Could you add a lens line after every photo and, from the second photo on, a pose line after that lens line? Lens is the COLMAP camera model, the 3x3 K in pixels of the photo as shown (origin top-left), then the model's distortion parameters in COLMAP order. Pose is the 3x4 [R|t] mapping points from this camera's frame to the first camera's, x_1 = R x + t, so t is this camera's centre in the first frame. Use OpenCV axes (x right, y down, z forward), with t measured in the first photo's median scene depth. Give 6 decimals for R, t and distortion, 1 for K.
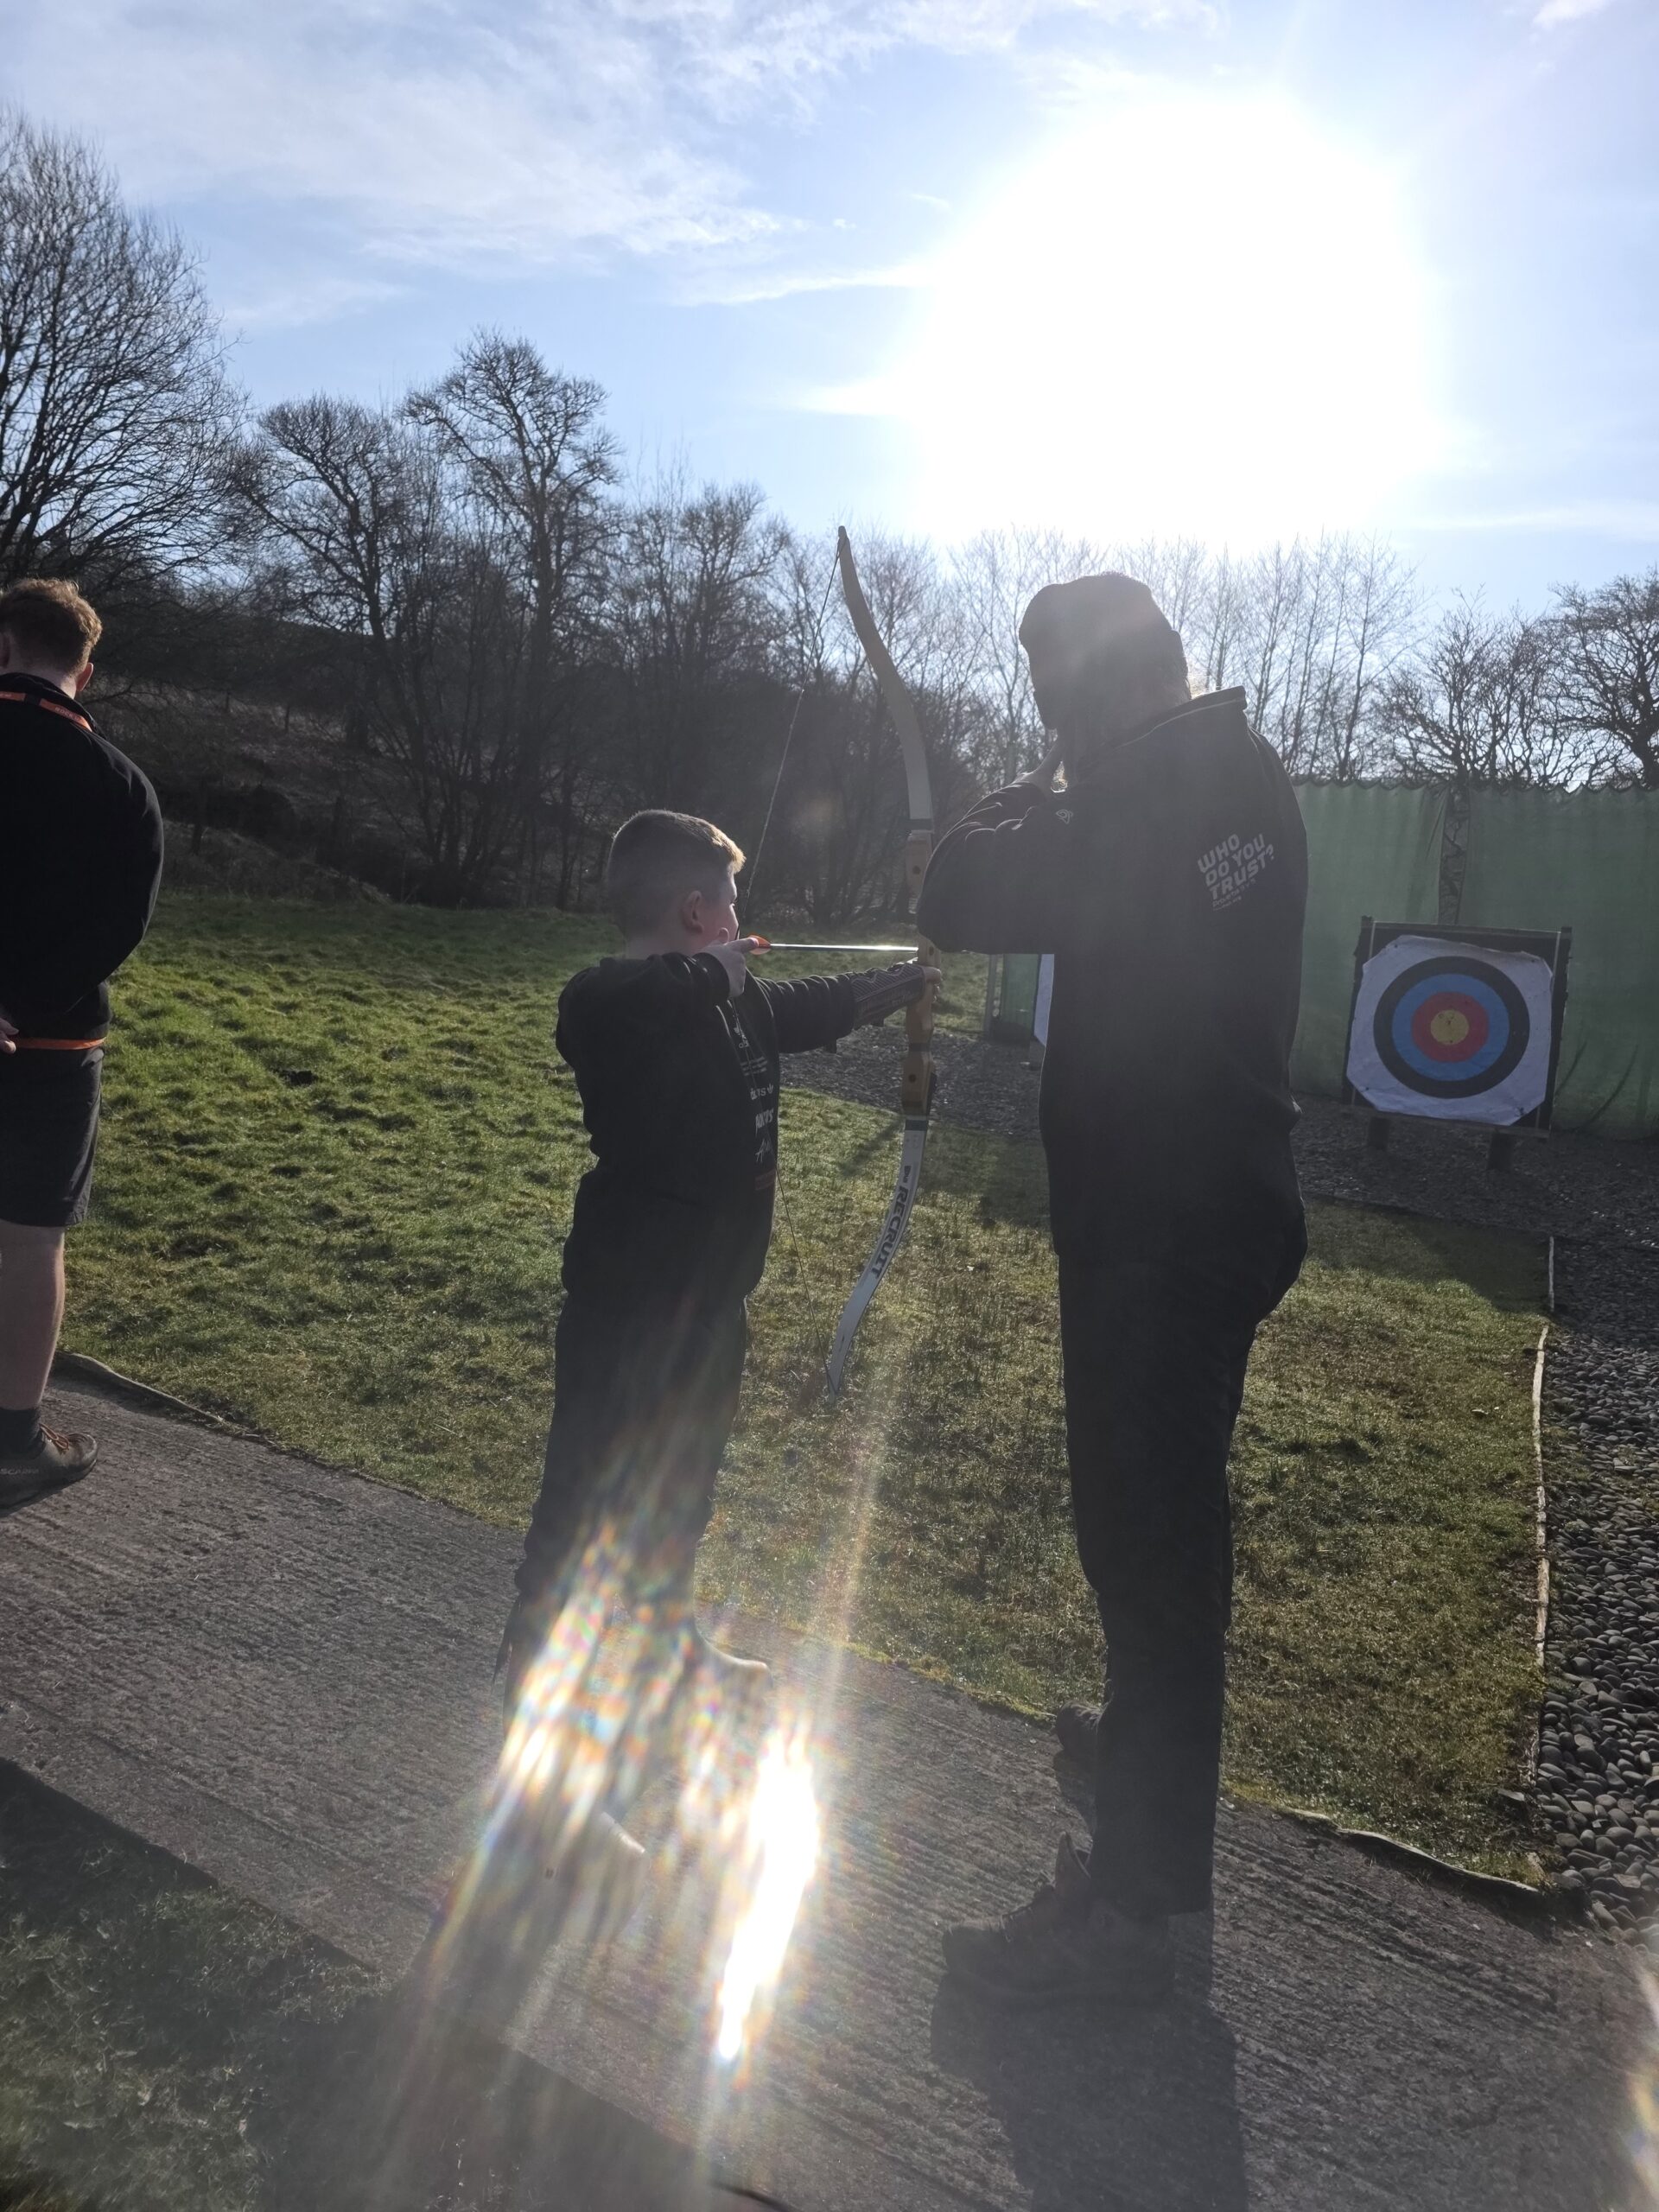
lens RADIAL K [[1479.0, 0, 810.7], [0, 1479.0, 1074.3], [0, 0, 1]] dist [0.068396, -0.081719]
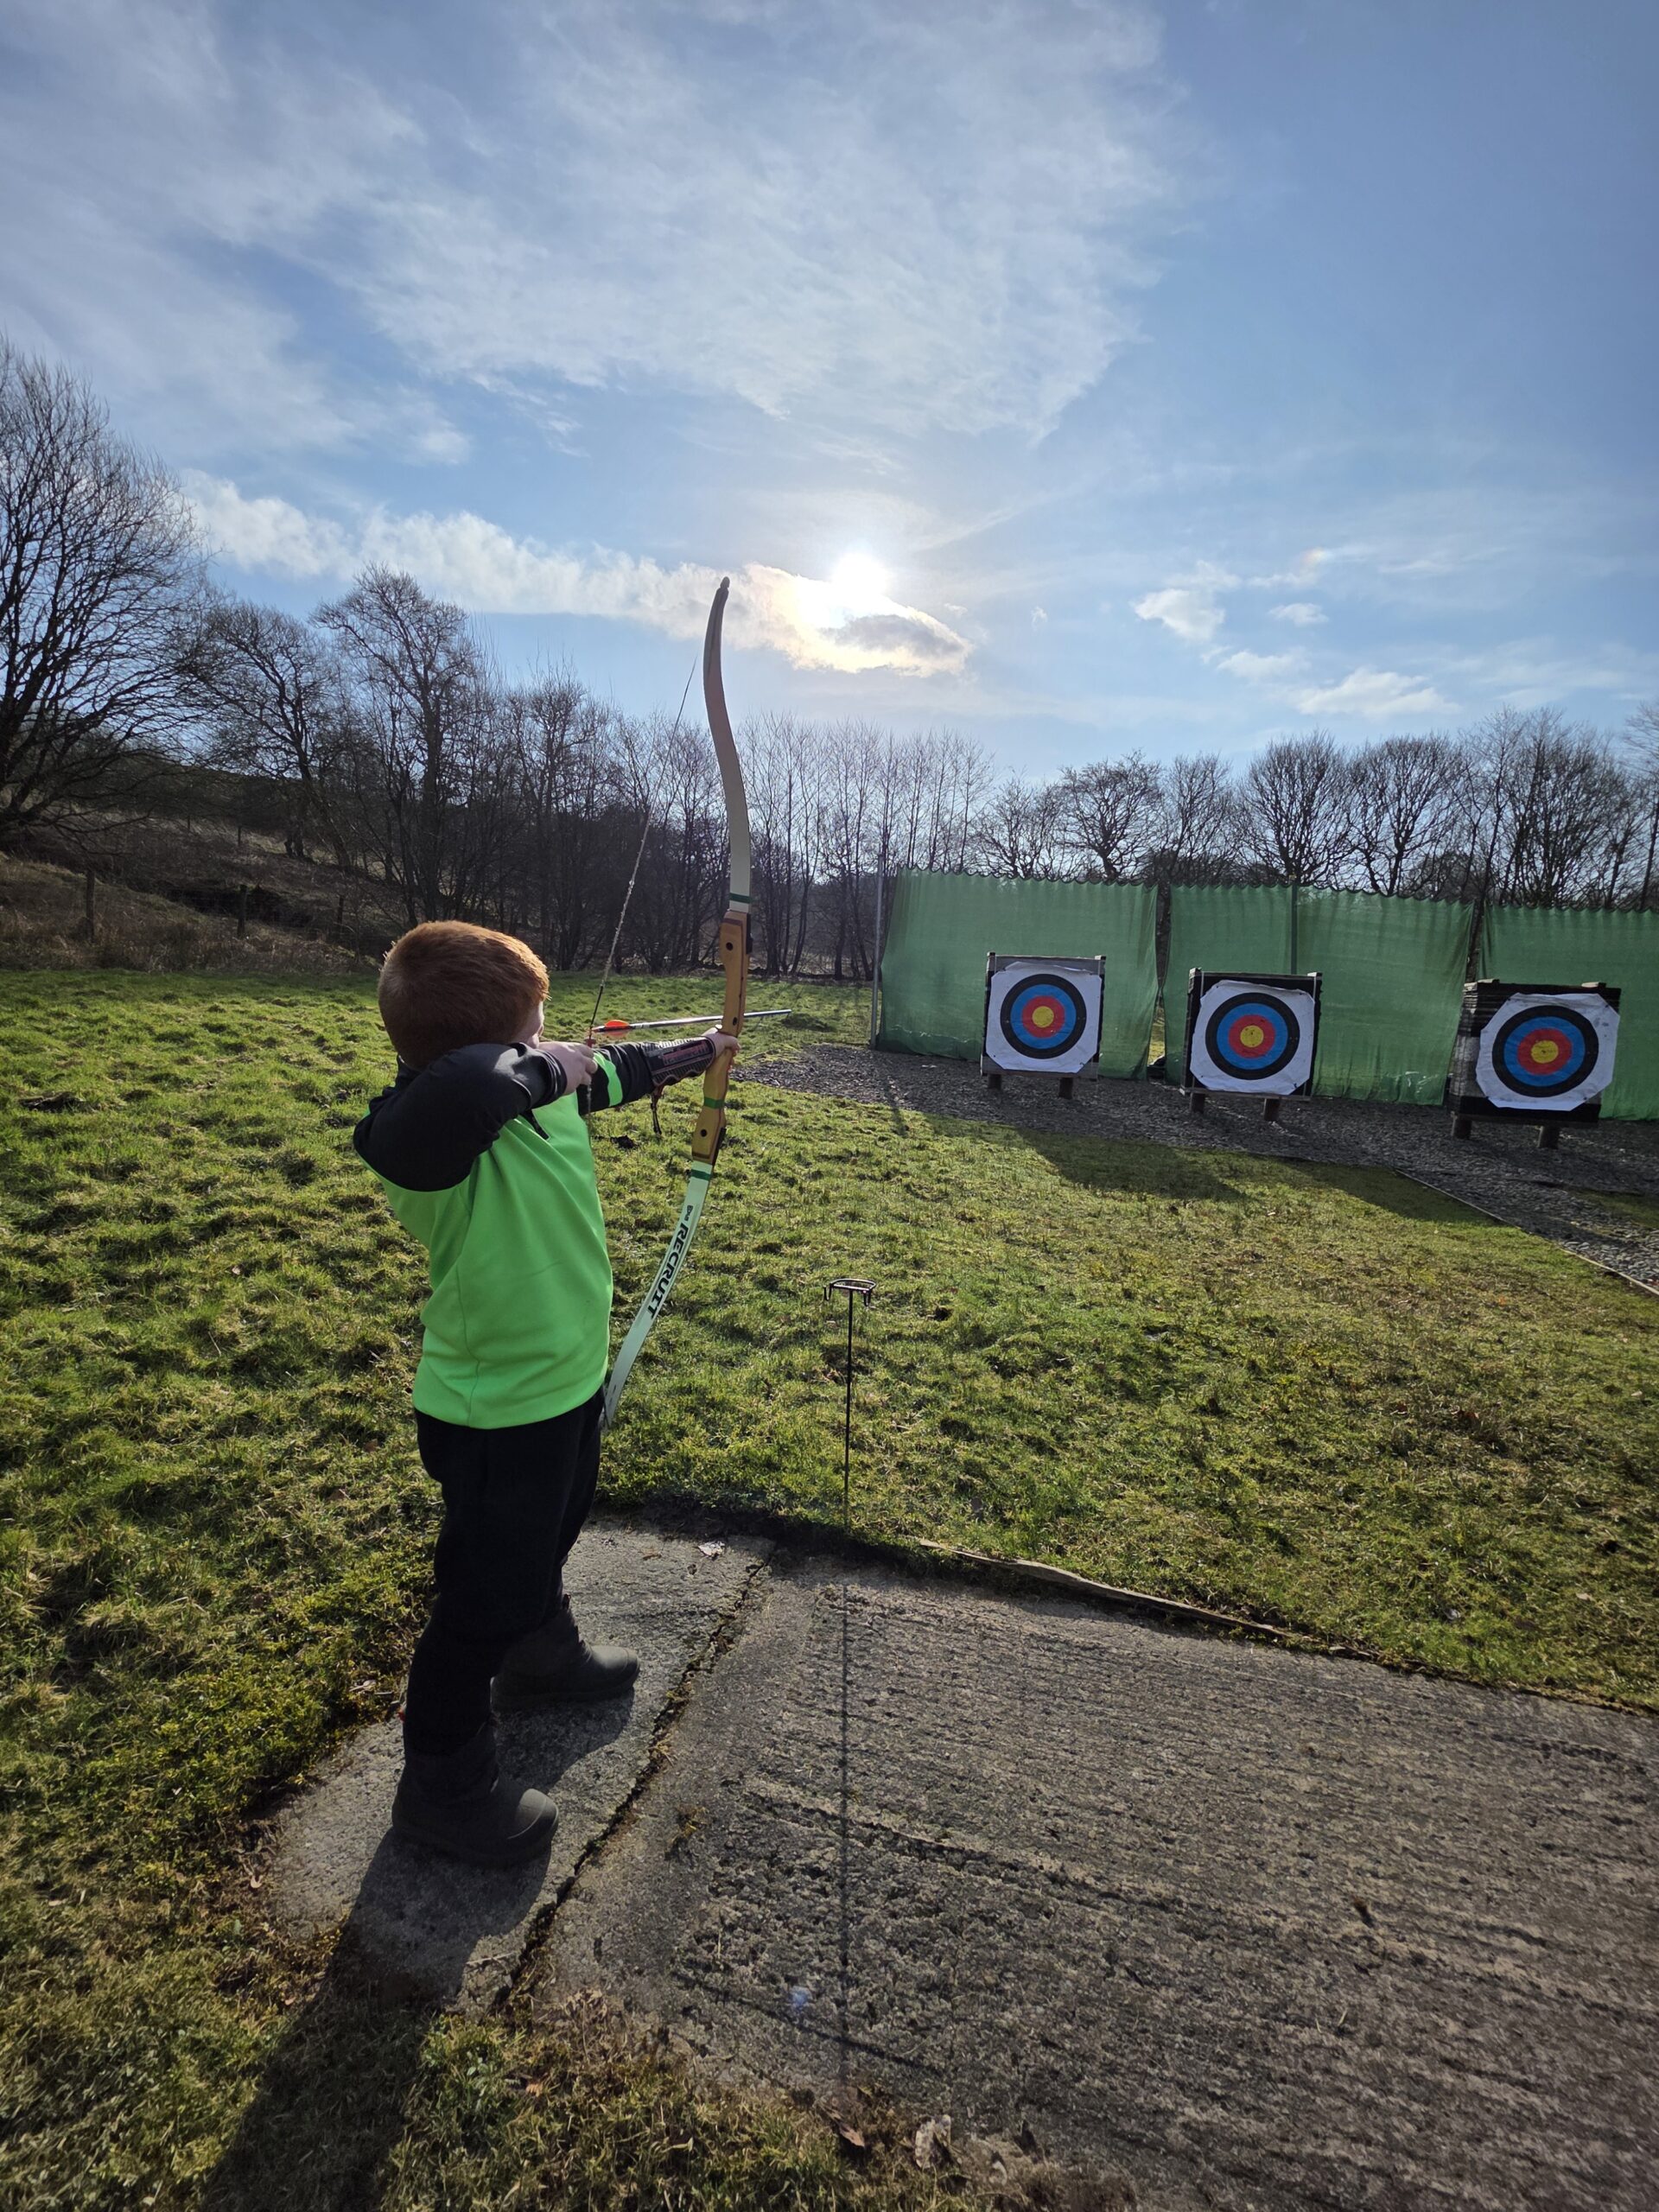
lens RADIAL K [[885.7, 0, 826.0], [0, 885.7, 1105.2], [0, 0, 1]] dist [-0.001050, 0.000802]
pose [[0.962592, -0.073360, 0.260836, -0.417572], [0.058219, 0.996165, 0.065320, -0.073912], [-0.264627, -0.047691, 0.963171, 0.305761]]
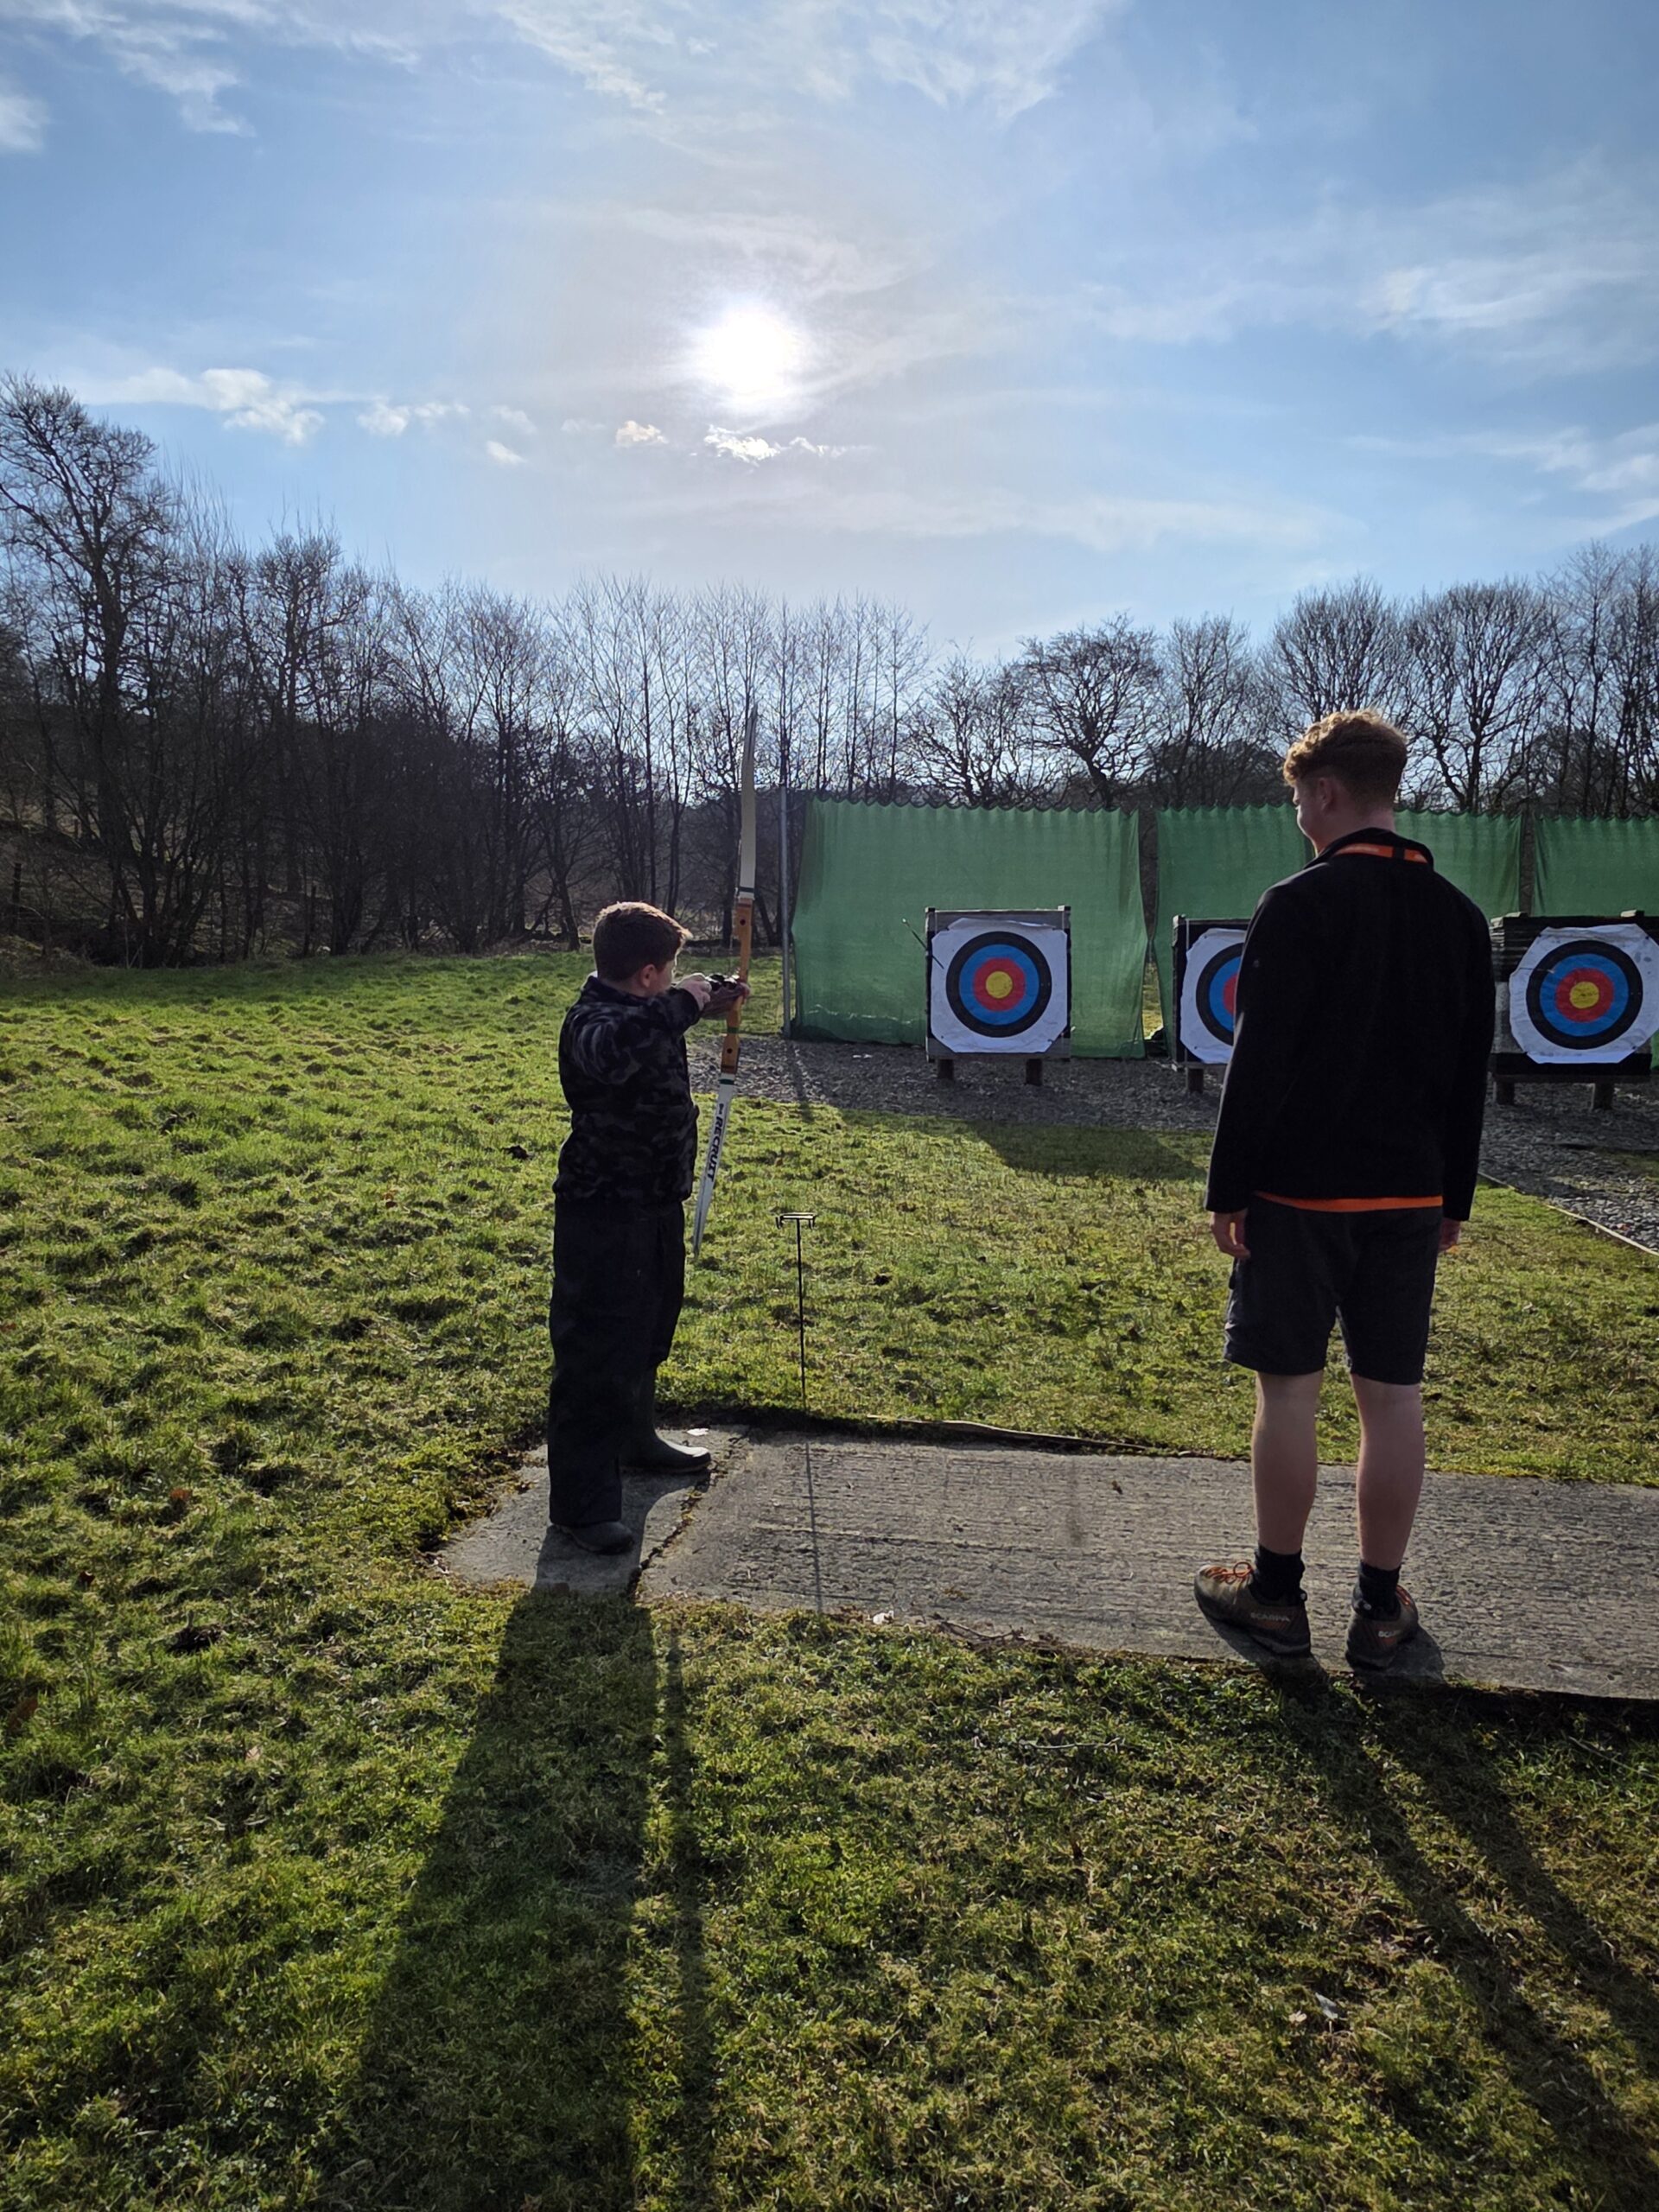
lens RADIAL K [[1334.2, 0, 831.7], [0, 1334.2, 1068.2], [0, 0, 1]] dist [0.008831, -0.005043]
pose [[0.930221, -0.115920, 0.348211, -0.535572], [0.113812, 0.993147, 0.026582, -0.063241], [-0.348906, 0.014904, 0.937039, -0.006847]]
